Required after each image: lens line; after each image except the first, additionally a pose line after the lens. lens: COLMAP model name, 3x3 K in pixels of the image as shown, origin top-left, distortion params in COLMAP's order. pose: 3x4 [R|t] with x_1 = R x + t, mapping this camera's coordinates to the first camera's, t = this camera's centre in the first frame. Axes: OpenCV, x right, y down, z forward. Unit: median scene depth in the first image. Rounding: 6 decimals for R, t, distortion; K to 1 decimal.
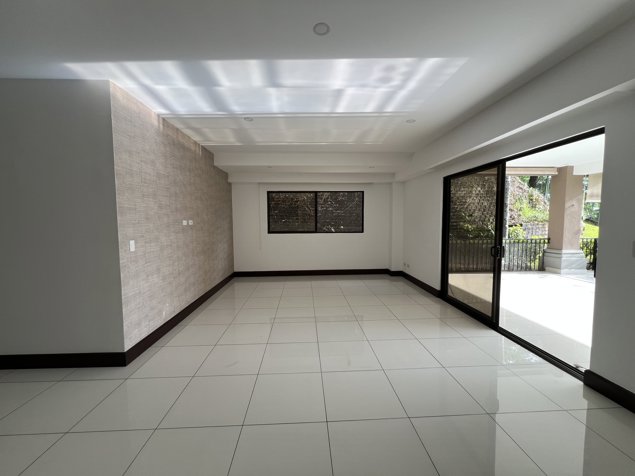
lens RADIAL K [[253.5, 0, 316.0], [0, 253.5, 238.0], [0, 0, 1]] dist [-0.000267, 0.000010]
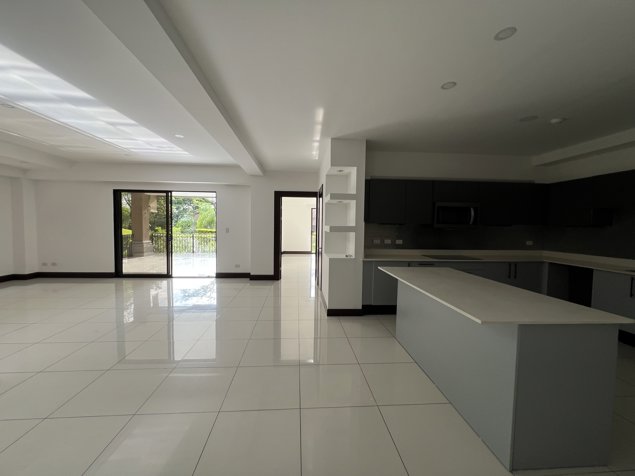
lens RADIAL K [[253.5, 0, 317.0], [0, 253.5, 237.2], [0, 0, 1]] dist [-0.000267, 0.000010]
pose [[-0.037305, -0.045745, 0.998256, -1.158166], [0.060896, 0.996991, 0.047963, 0.024916], [-0.997447, 0.062579, -0.034407, -0.047314]]
